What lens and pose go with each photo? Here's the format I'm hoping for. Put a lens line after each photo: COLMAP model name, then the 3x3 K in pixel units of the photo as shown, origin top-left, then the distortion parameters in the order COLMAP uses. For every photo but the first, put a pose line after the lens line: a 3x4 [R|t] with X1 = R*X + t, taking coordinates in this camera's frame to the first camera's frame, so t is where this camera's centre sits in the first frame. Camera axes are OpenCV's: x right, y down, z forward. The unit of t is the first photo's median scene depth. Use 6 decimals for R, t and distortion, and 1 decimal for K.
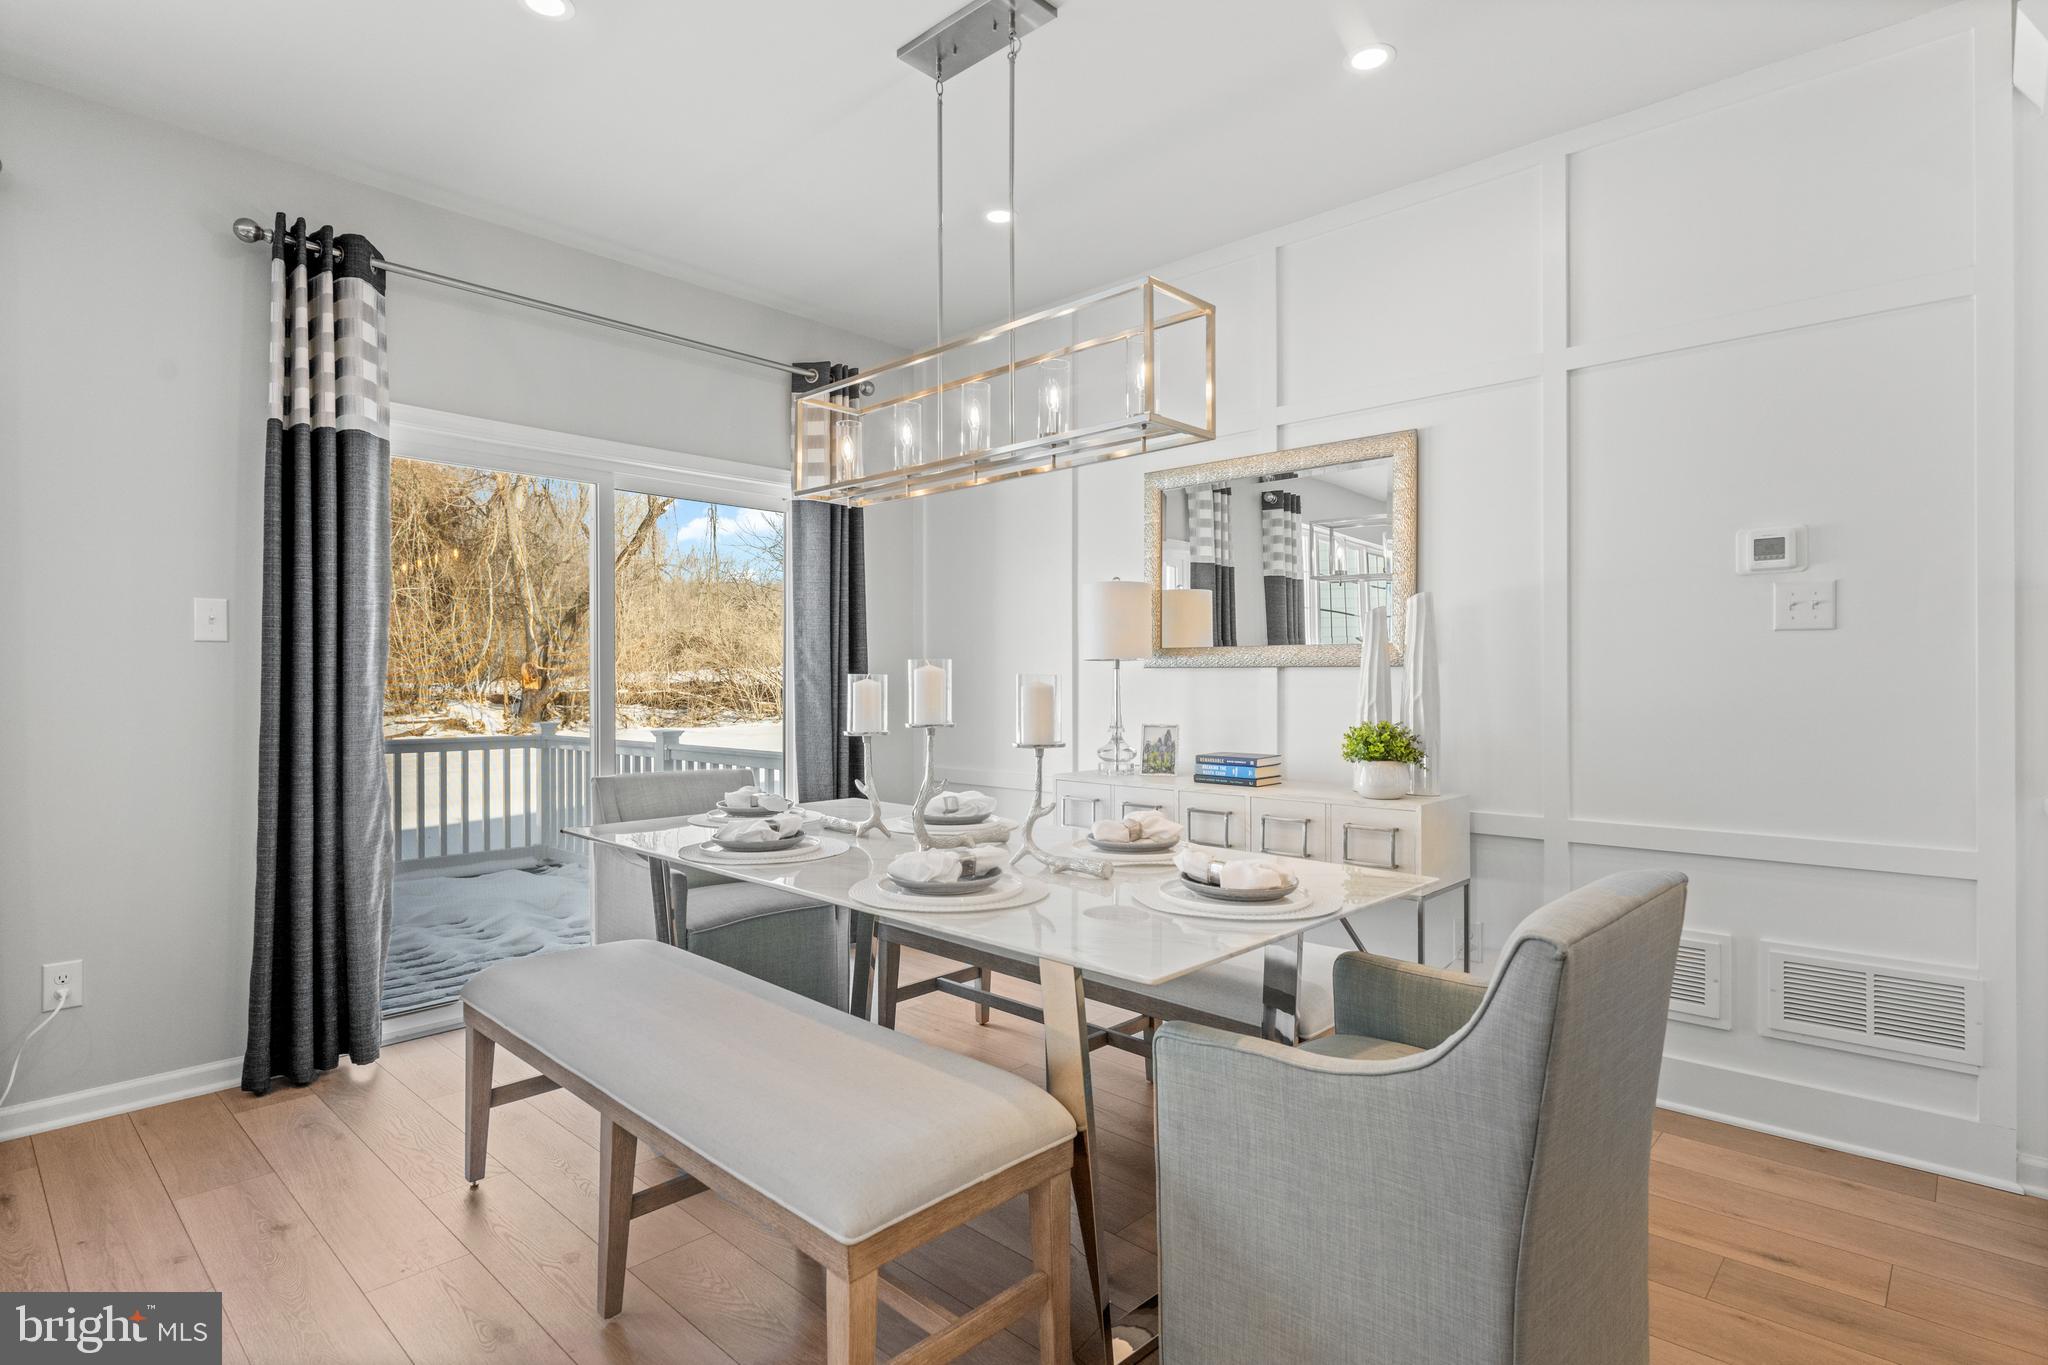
lens RADIAL K [[1037.5, 0, 1013.9], [0, 1037.5, 681.1], [0, 0, 1]] dist [-0.000411, 0.000855]
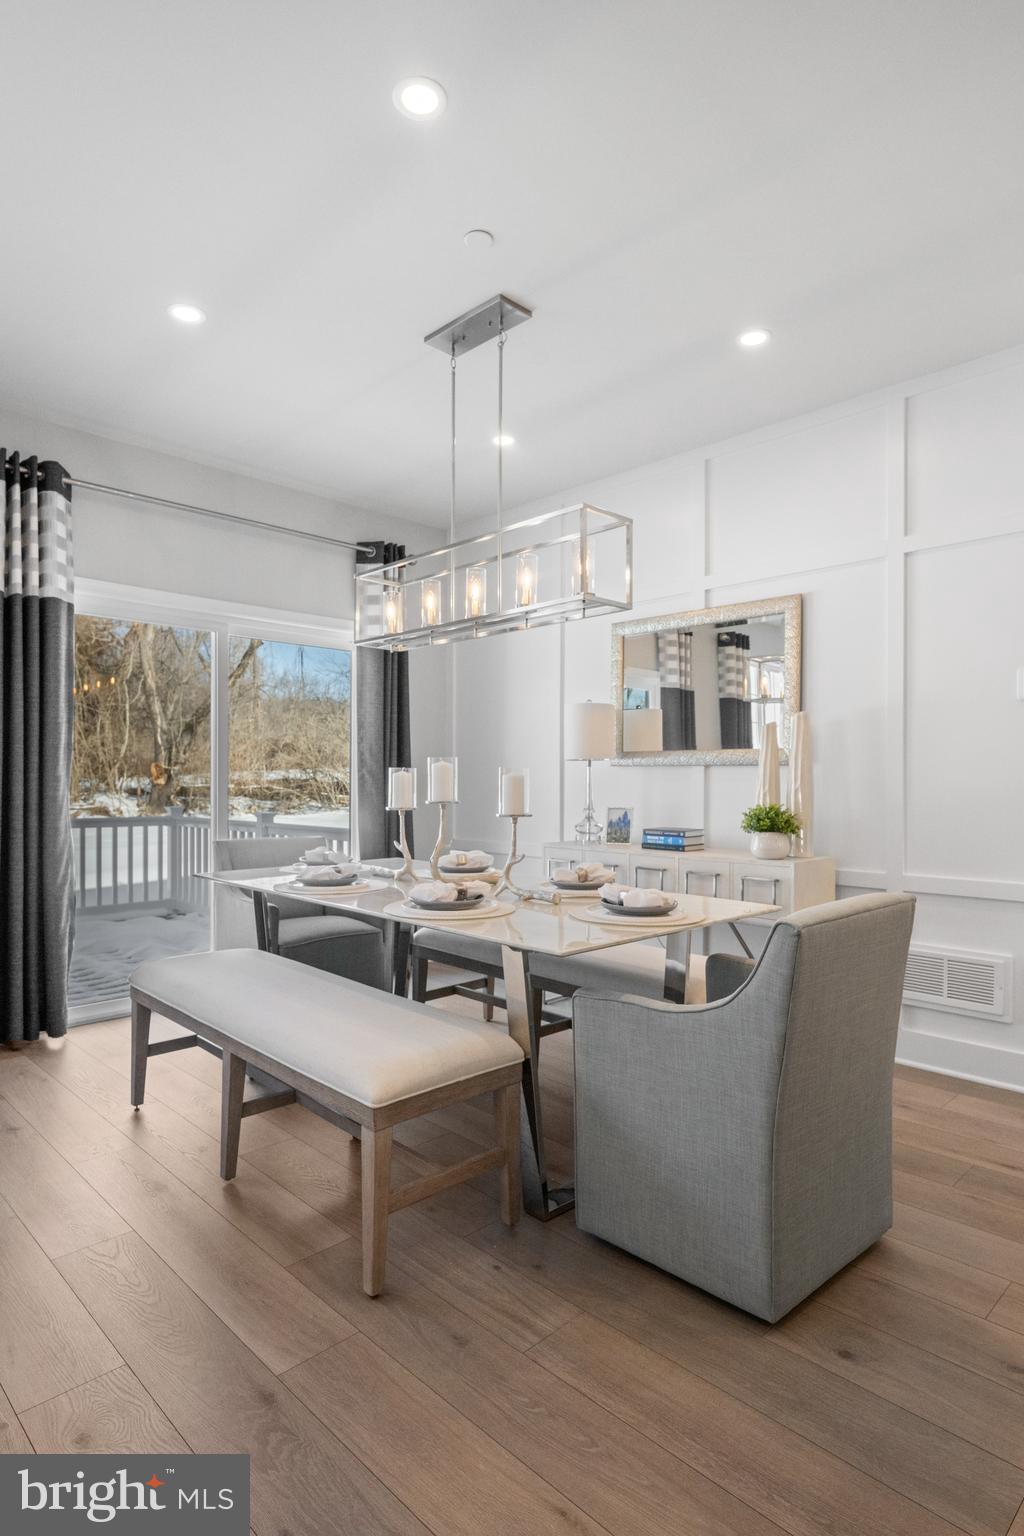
lens RADIAL K [[847.4, 0, 515.4], [0, 847.4, 787.0], [0, 0, 1]] dist [0.002380, -0.000072]
pose [[0.999379, 0.005987, -0.034717, 0.048905], [-0.005733, 0.999956, 0.007397, 0.008954], [0.034760, -0.007194, 0.999370, -0.151607]]
